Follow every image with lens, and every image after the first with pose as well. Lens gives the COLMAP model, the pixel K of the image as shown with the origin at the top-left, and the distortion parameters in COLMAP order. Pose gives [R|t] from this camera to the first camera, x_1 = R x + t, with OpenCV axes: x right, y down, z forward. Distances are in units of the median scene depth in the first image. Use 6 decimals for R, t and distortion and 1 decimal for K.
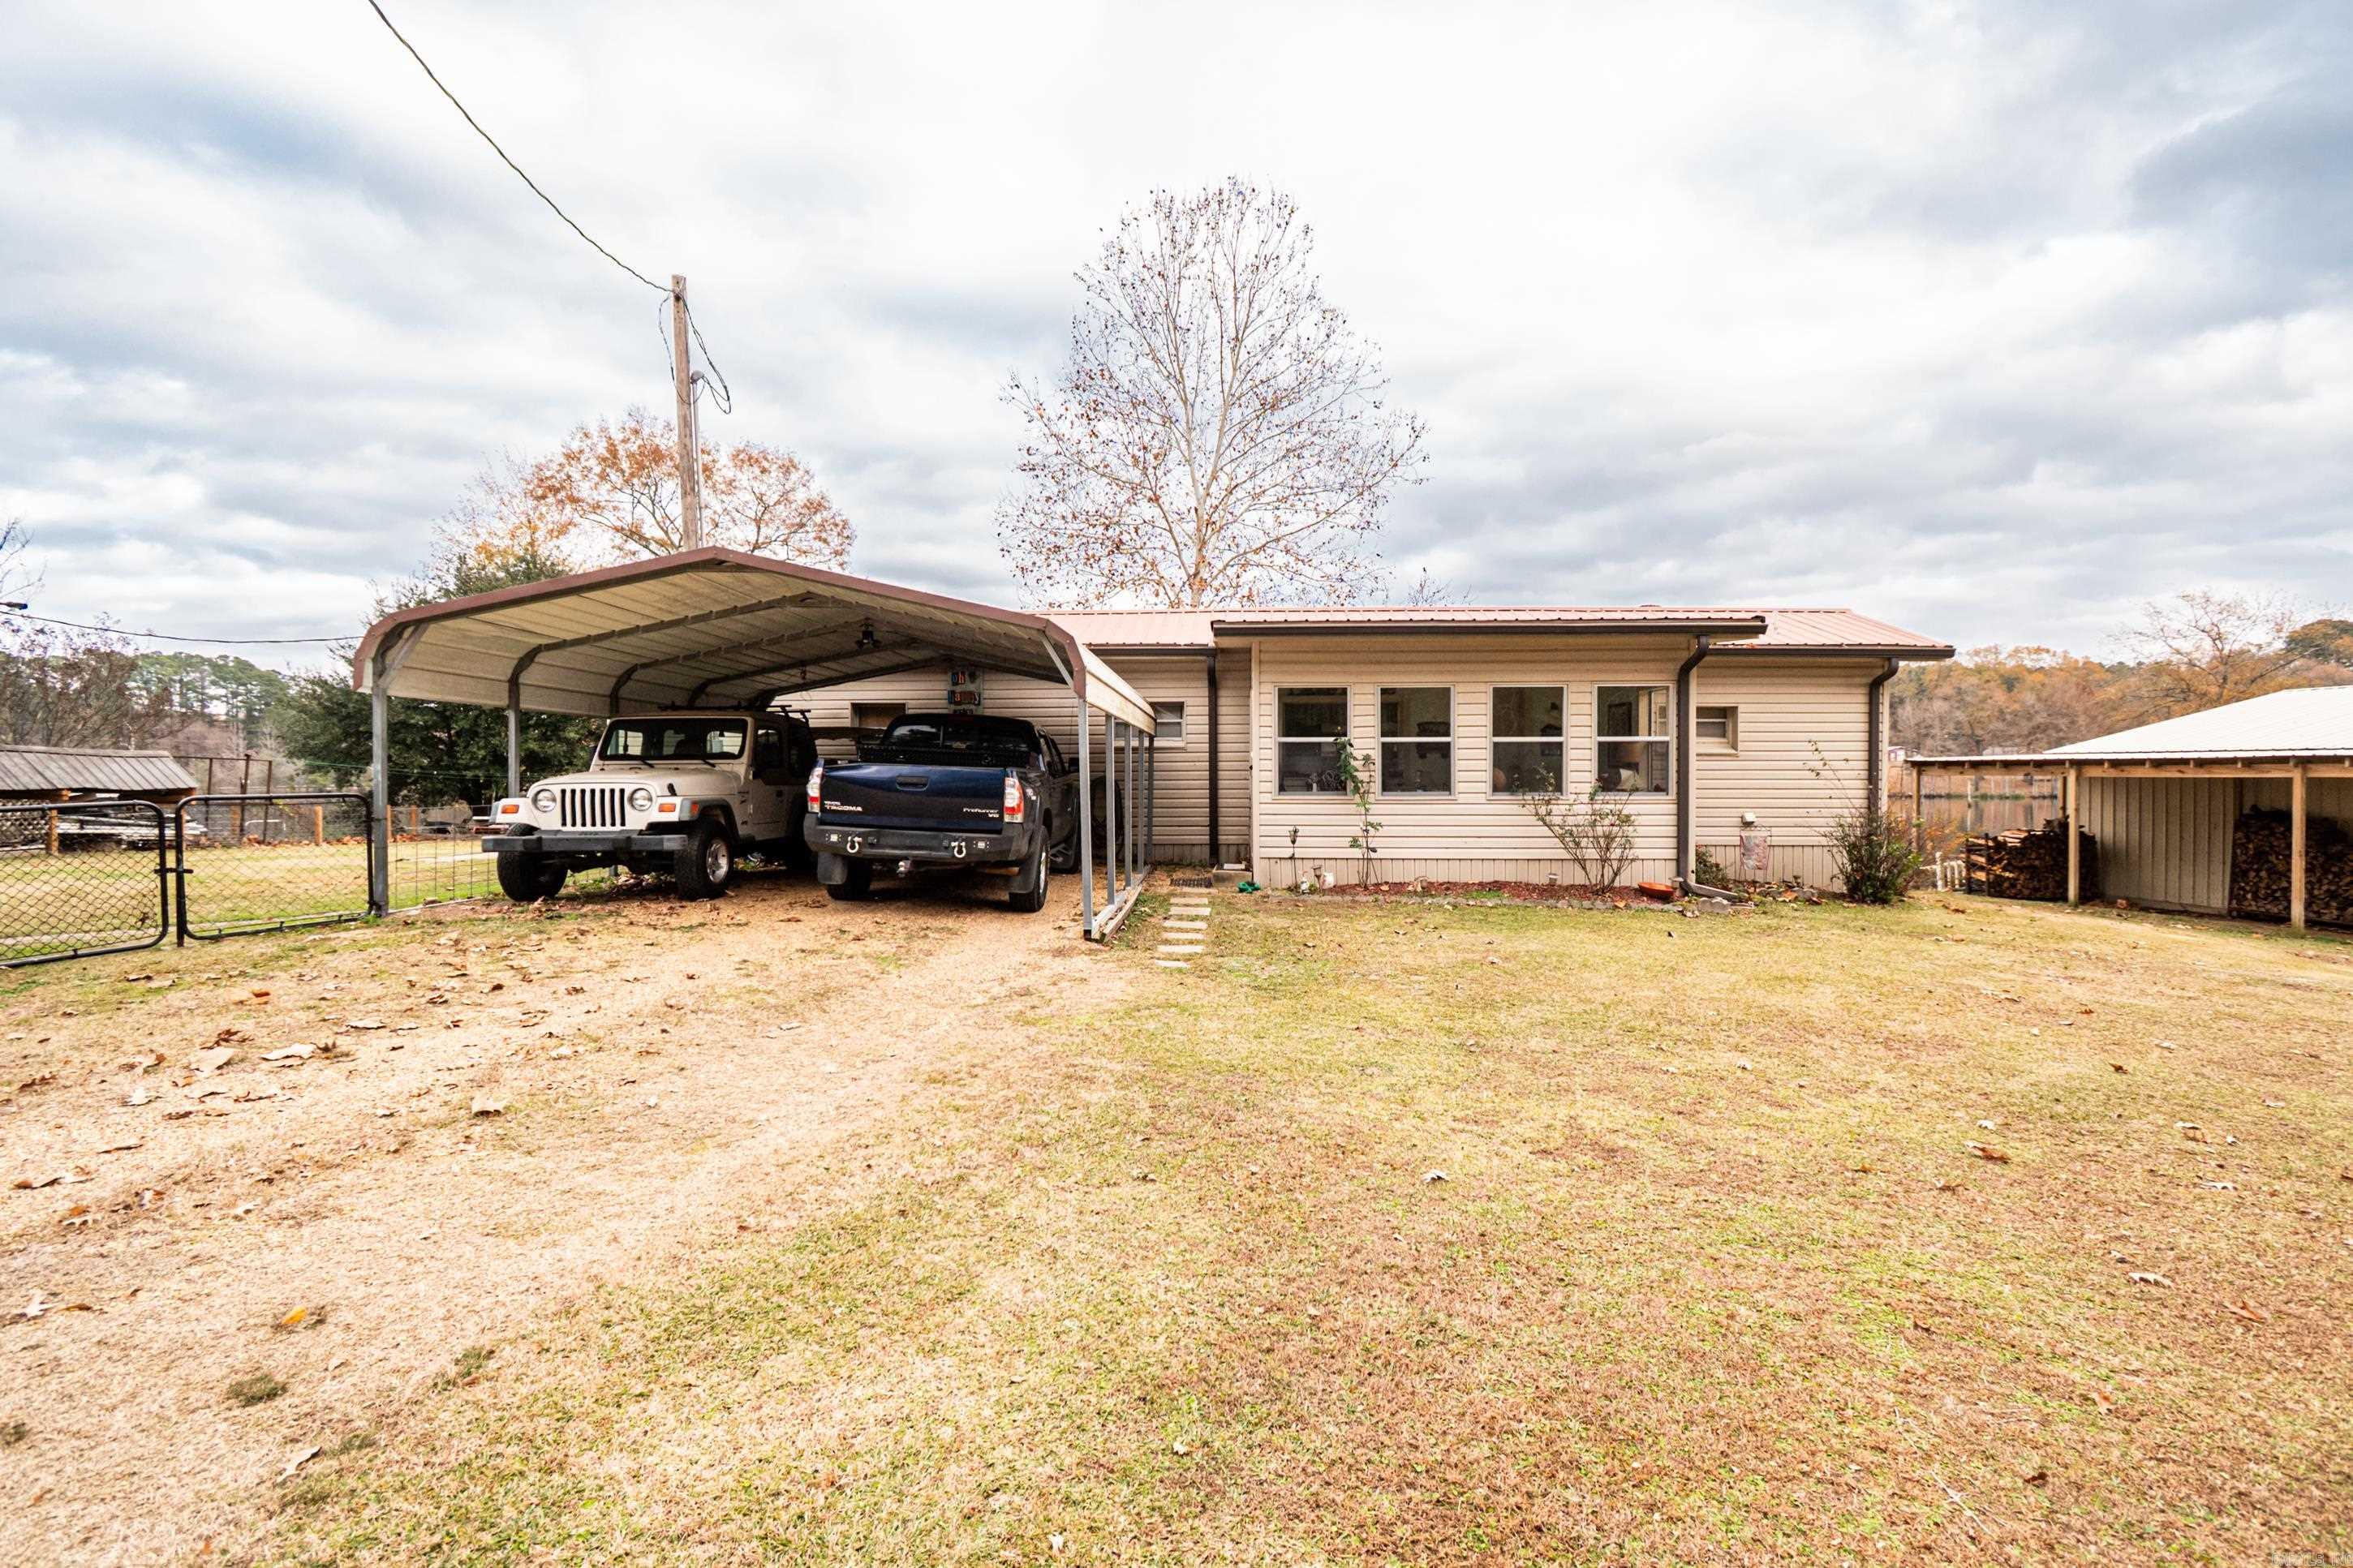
lens RADIAL K [[1044.1, 0, 1179.0], [0, 1044.1, 780.4], [0, 0, 1]] dist [0.009827, -0.006217]
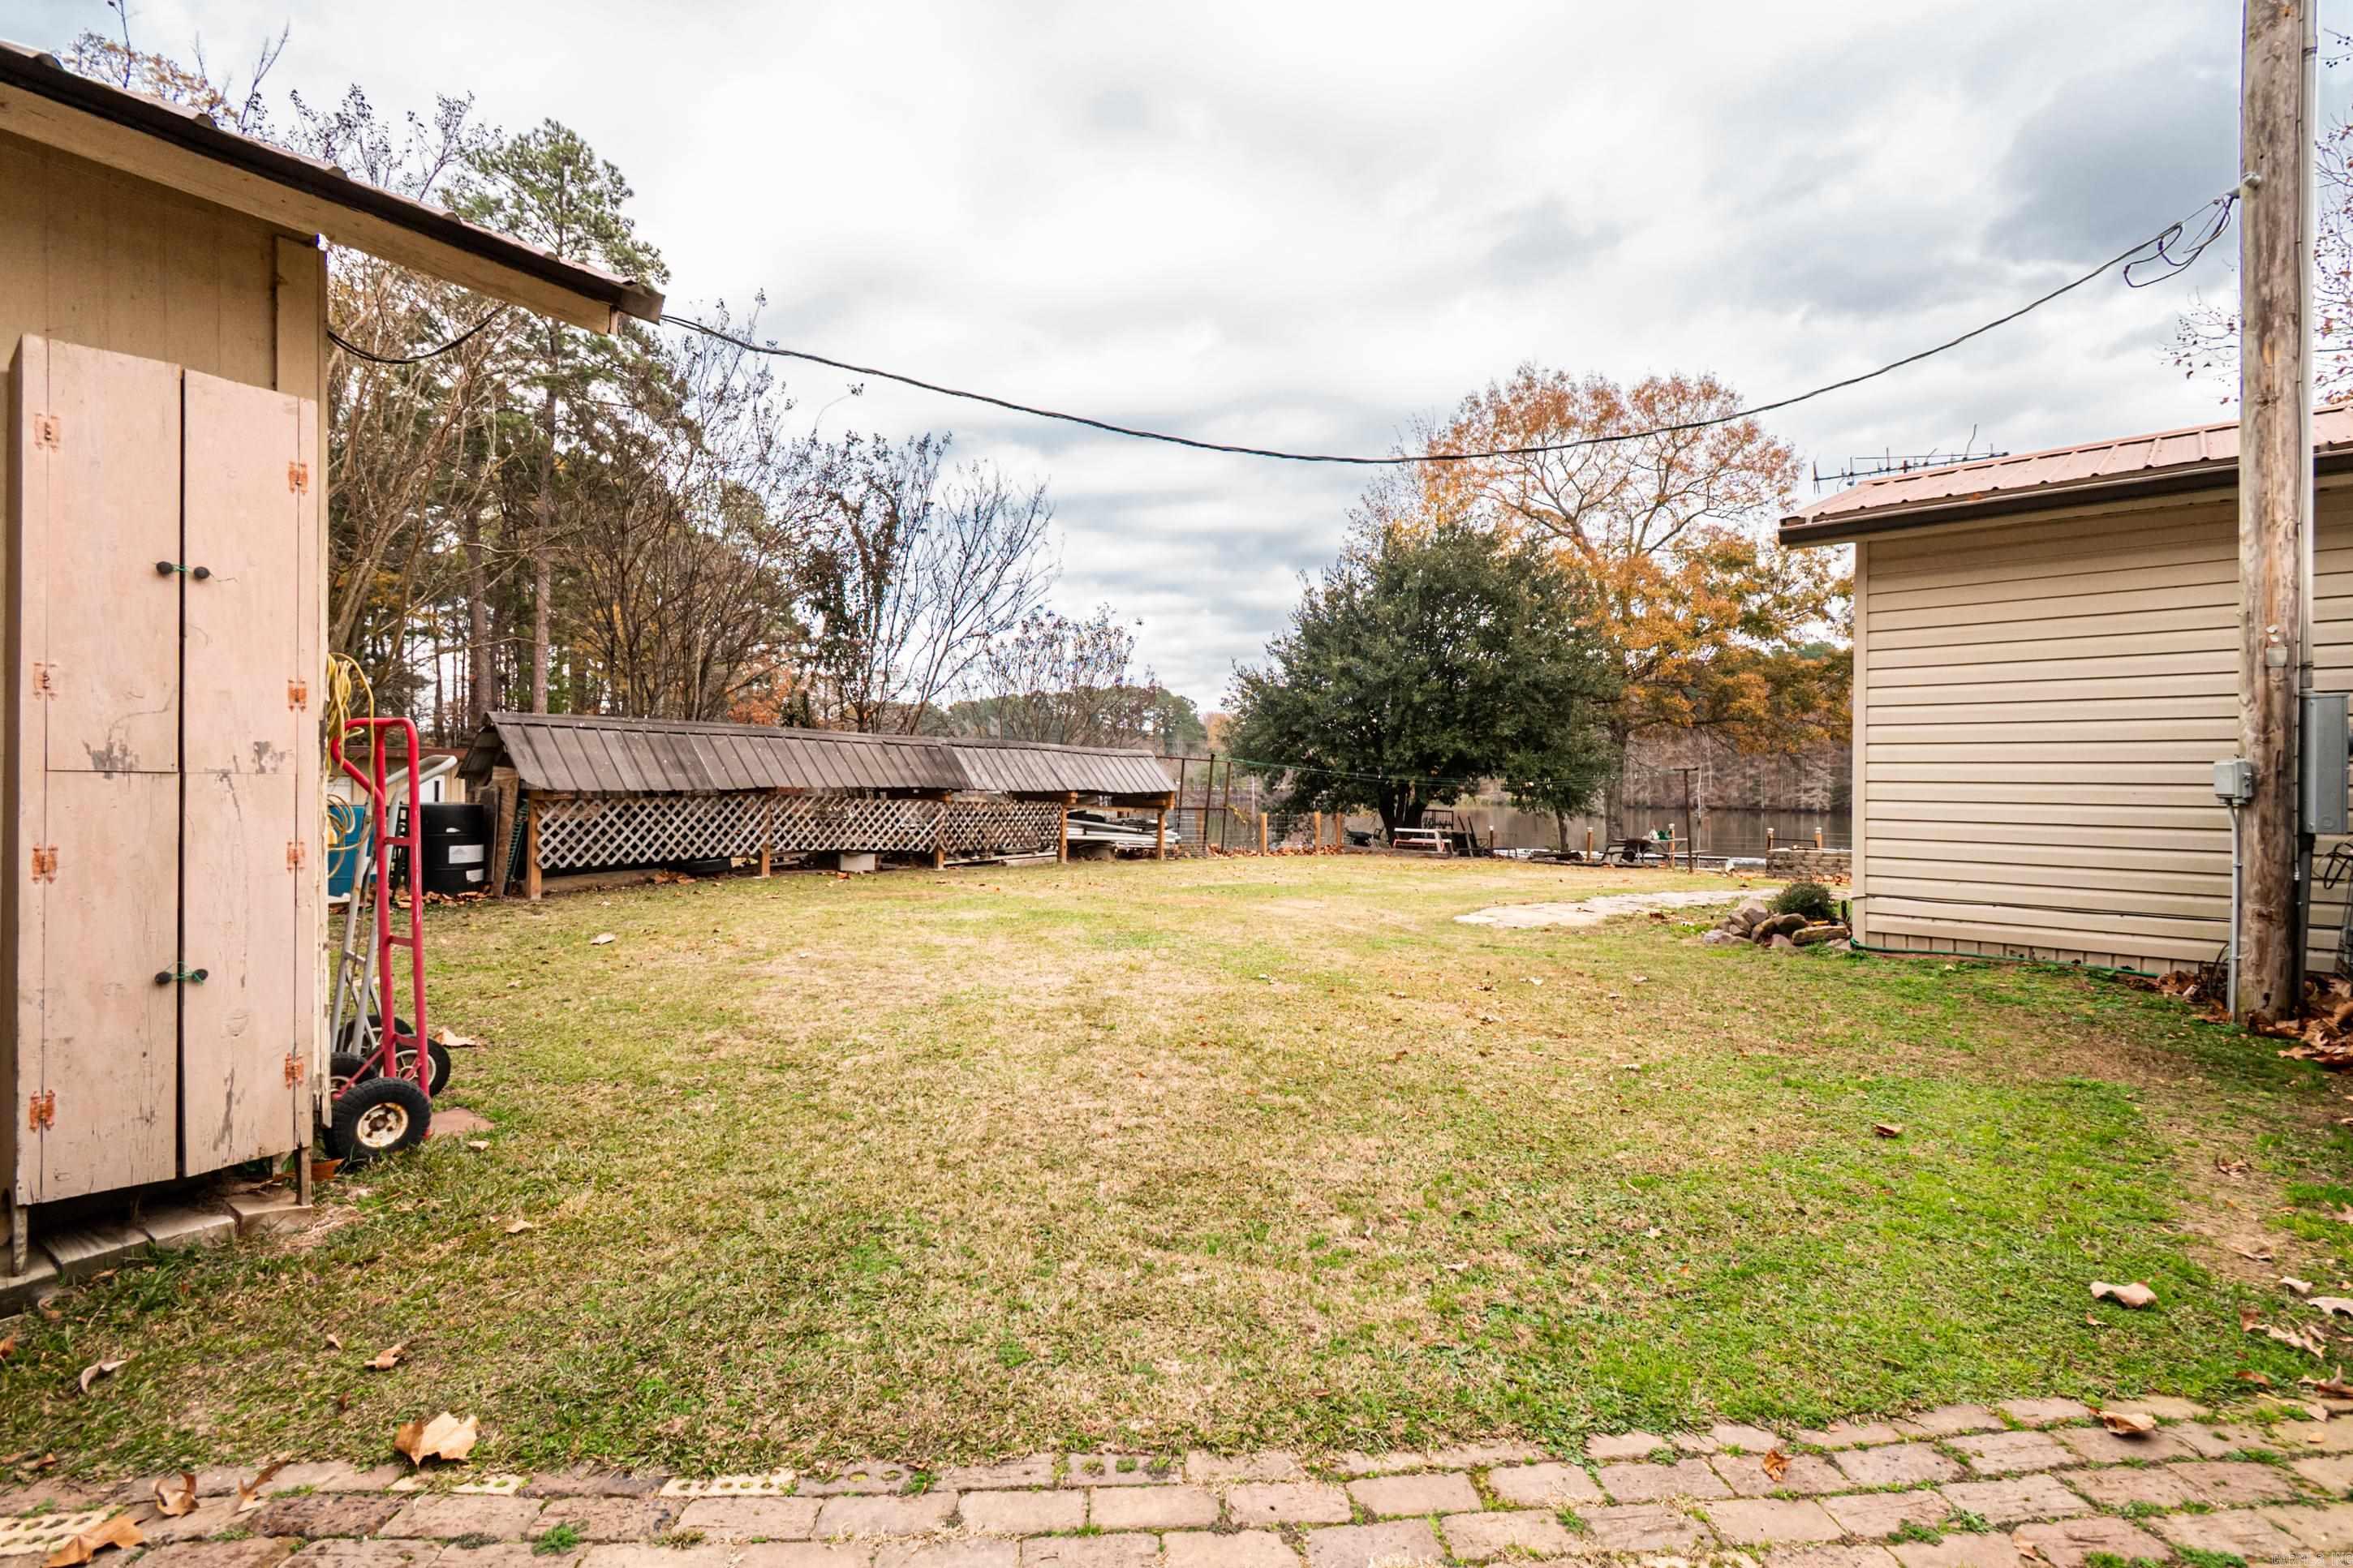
lens RADIAL K [[1044.1, 0, 1179.0], [0, 1044.1, 780.4], [0, 0, 1]] dist [0.009827, -0.006217]
pose [[0.760475, 0.010214, -0.649287, -0.241703], [-0.015299, 0.999881, -0.002189, -0.000309], [0.649187, 0.011599, 0.760540, 0.220672]]
